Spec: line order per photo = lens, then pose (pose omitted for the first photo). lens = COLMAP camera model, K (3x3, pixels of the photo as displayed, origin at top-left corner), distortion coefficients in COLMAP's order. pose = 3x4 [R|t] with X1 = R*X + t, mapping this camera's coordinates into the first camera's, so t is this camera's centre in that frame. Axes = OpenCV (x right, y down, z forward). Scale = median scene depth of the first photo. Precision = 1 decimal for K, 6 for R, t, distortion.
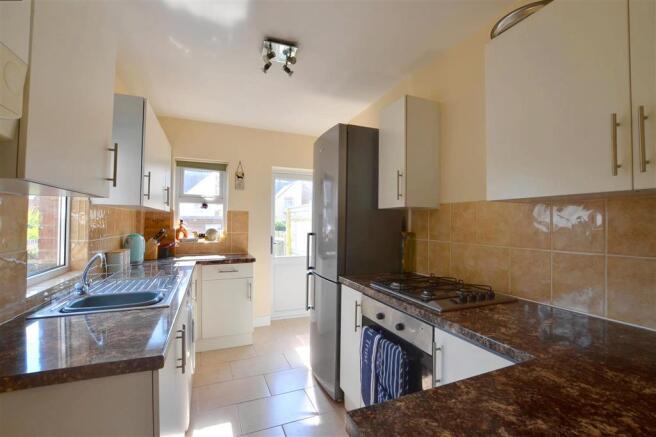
lens RADIAL K [[284.7, 0, 327.2], [0, 284.7, 218.0], [0, 0, 1]] dist [-0.000575, 0.000266]
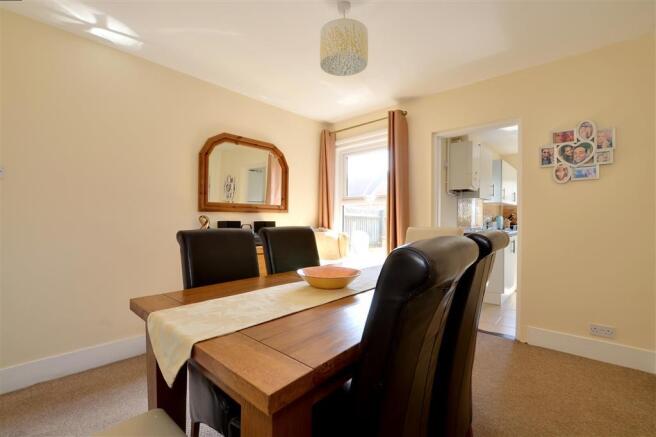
lens RADIAL K [[284.7, 0, 327.3], [0, 284.7, 218.5], [0, 0, 1]] dist [-0.000575, 0.000266]
pose [[0.428856, -0.008029, -0.903337, 0.737453], [0.015828, 0.999874, -0.001373, 0.060686], [0.903234, -0.013709, 0.428929, -1.130729]]
